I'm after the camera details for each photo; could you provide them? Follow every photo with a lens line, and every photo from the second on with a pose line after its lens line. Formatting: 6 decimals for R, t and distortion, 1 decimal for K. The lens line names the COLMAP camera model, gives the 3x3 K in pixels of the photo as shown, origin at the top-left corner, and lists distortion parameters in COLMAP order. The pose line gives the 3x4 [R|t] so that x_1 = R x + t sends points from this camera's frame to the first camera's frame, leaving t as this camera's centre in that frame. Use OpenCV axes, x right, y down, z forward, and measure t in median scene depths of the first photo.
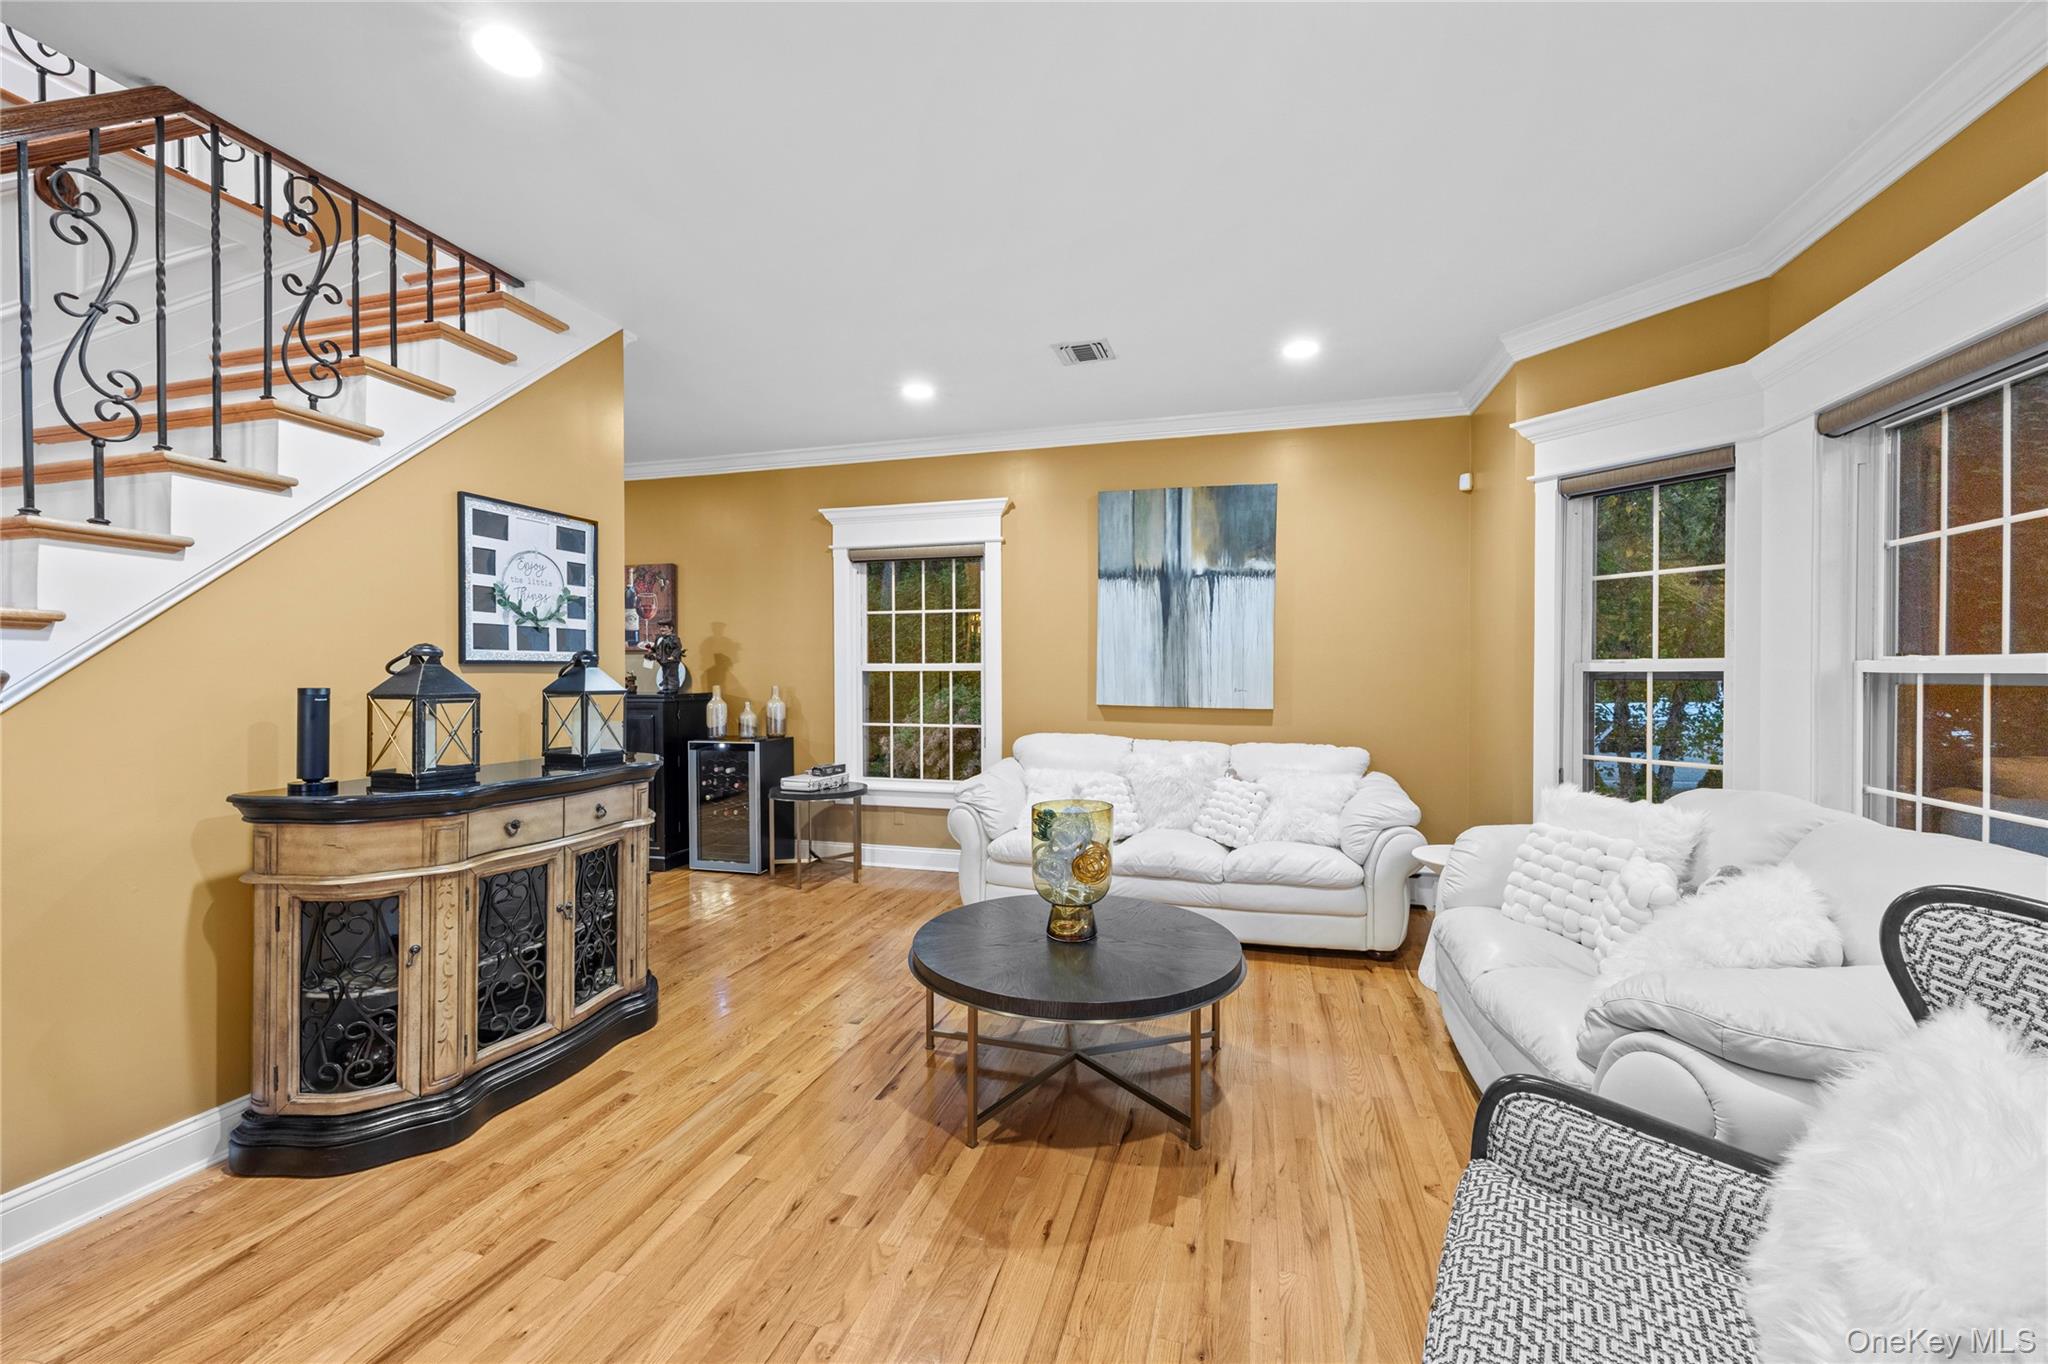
lens RADIAL K [[813.6, 0, 1016.4], [0, 813.6, 680.9], [0, 0, 1]] dist [0.000124, 0.000033]
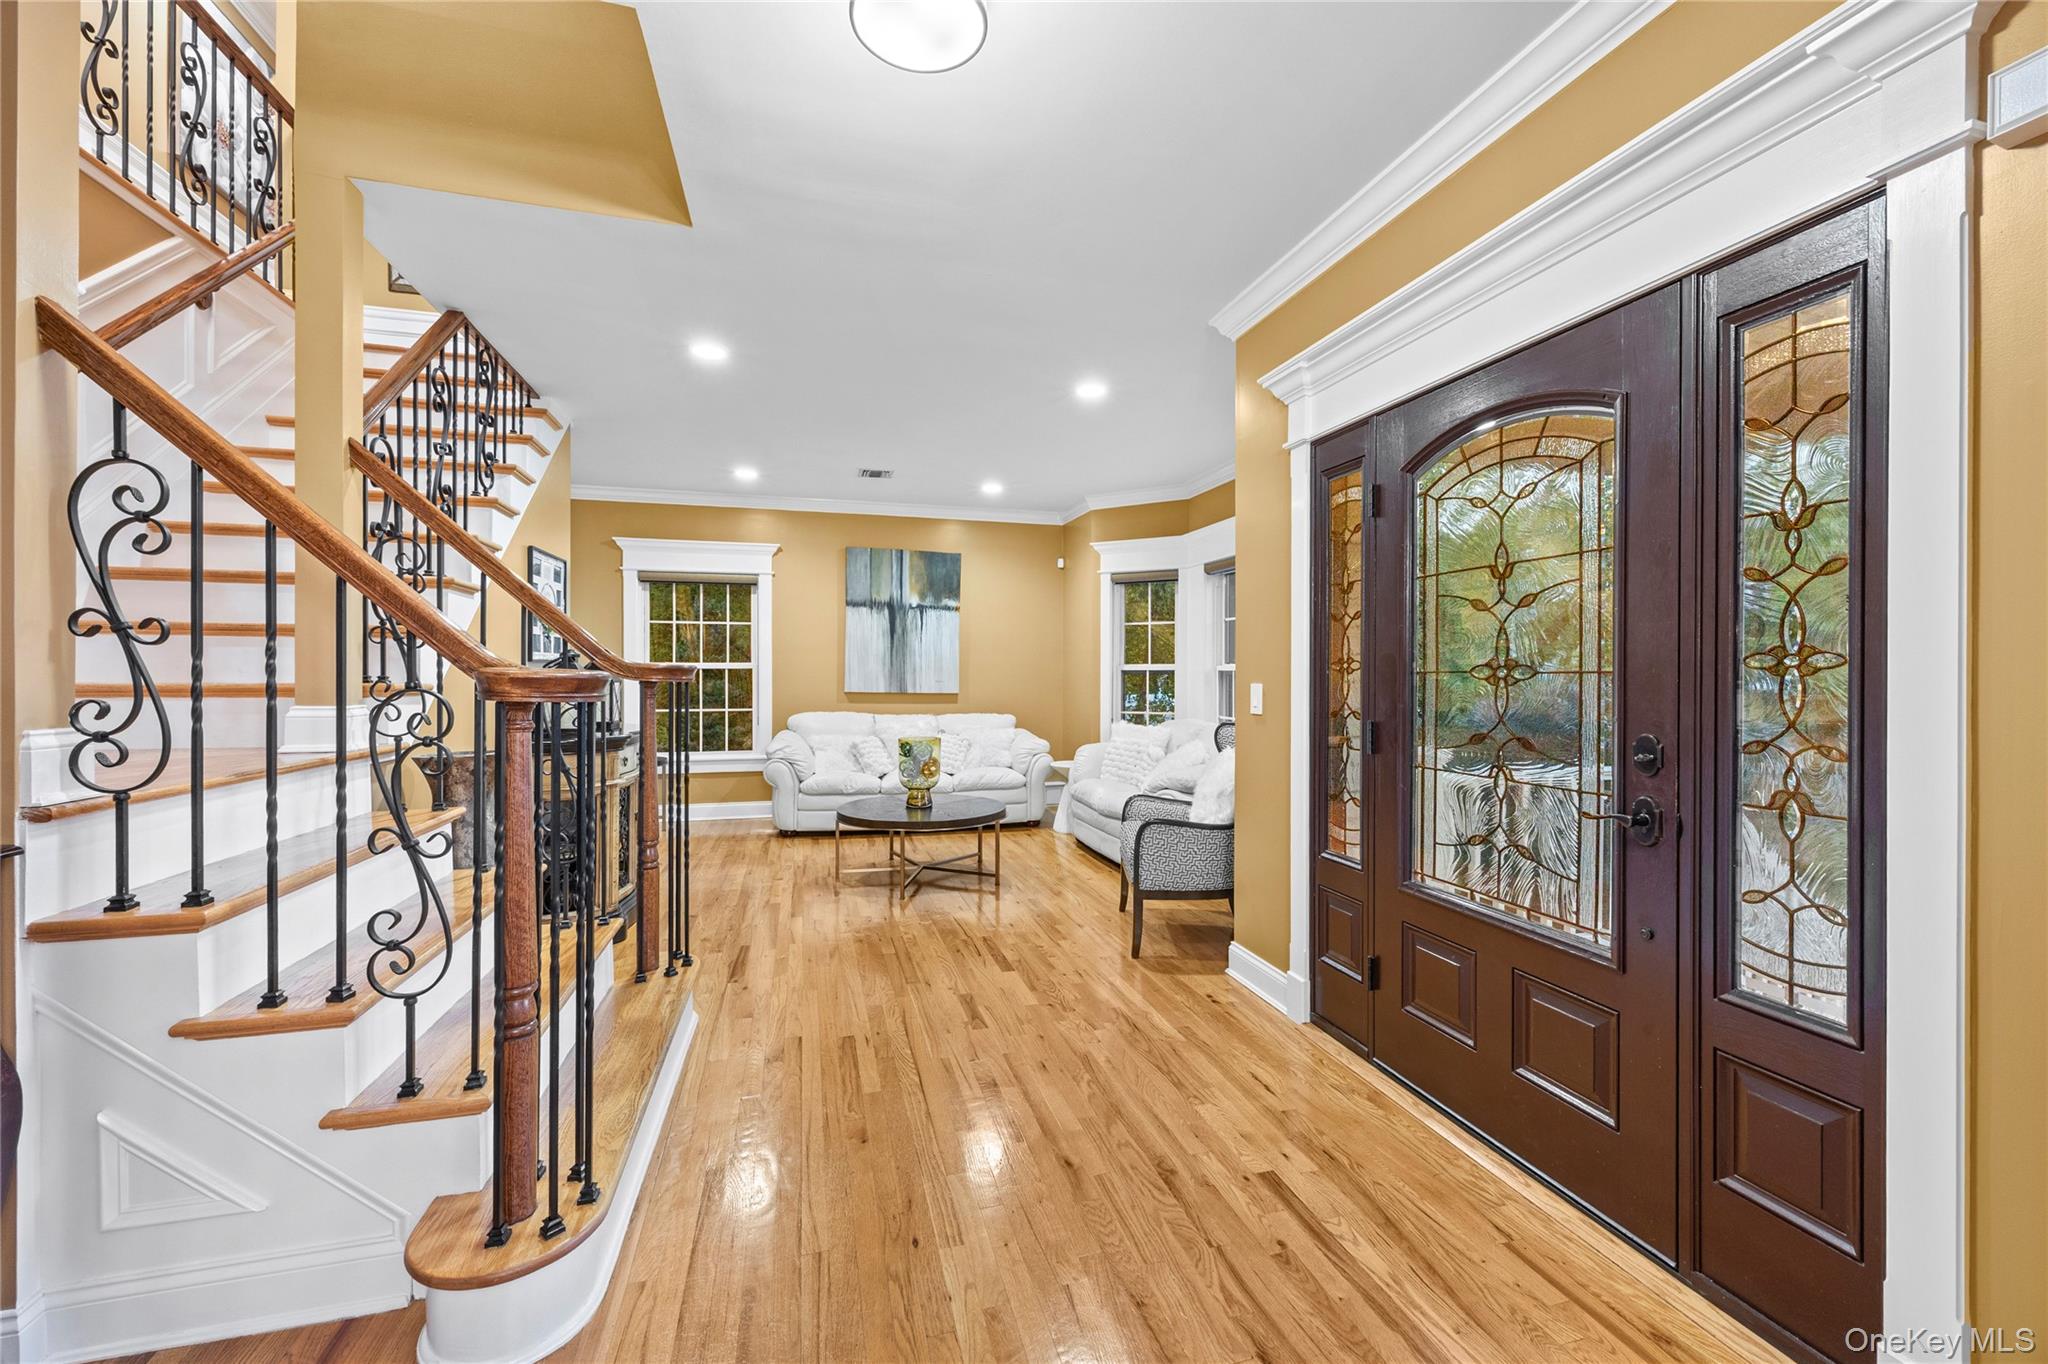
lens RADIAL K [[813.6, 0, 1027.8], [0, 813.6, 678.8], [0, 0, 1]] dist [0.000124, 0.000033]
pose [[0.850812, -0.001843, 0.525467, -0.407841], [0.002978, 0.999995, -0.001315, 0.008756], [-0.525462, 0.002683, 0.850813, -0.433813]]
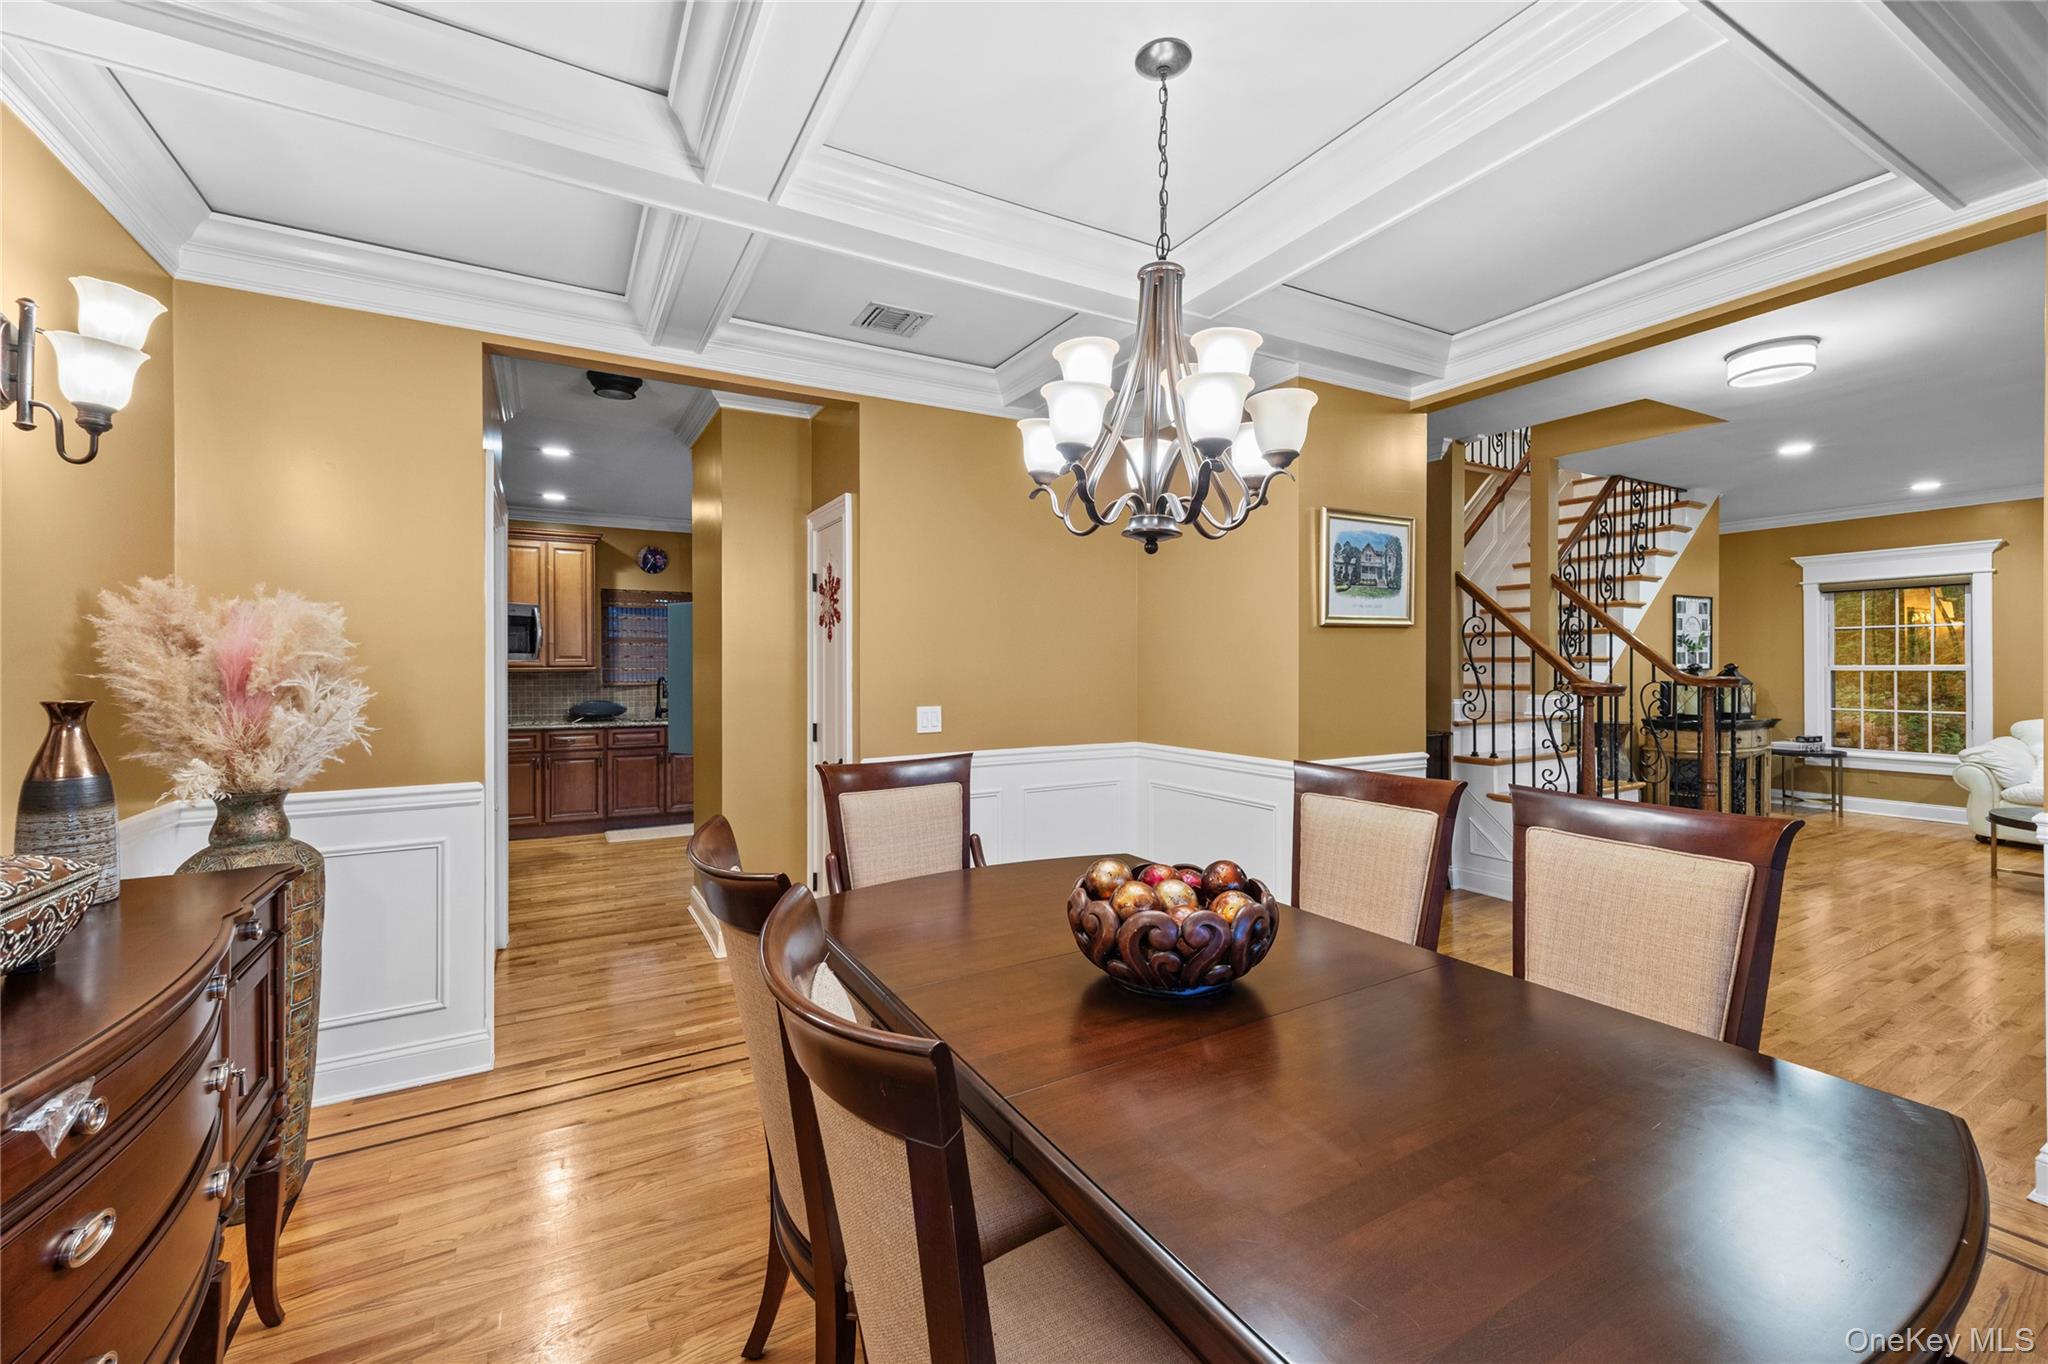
lens RADIAL K [[813.6, 0, 1025.1], [0, 813.6, 667.9], [0, 0, 1]] dist [0.000124, 0.000033]
pose [[0.709322, -0.001953, -0.704882, -0.218109], [-0.001956, 0.999987, -0.004740, -0.008240], [0.704882, 0.004741, 0.709309, -1.115388]]
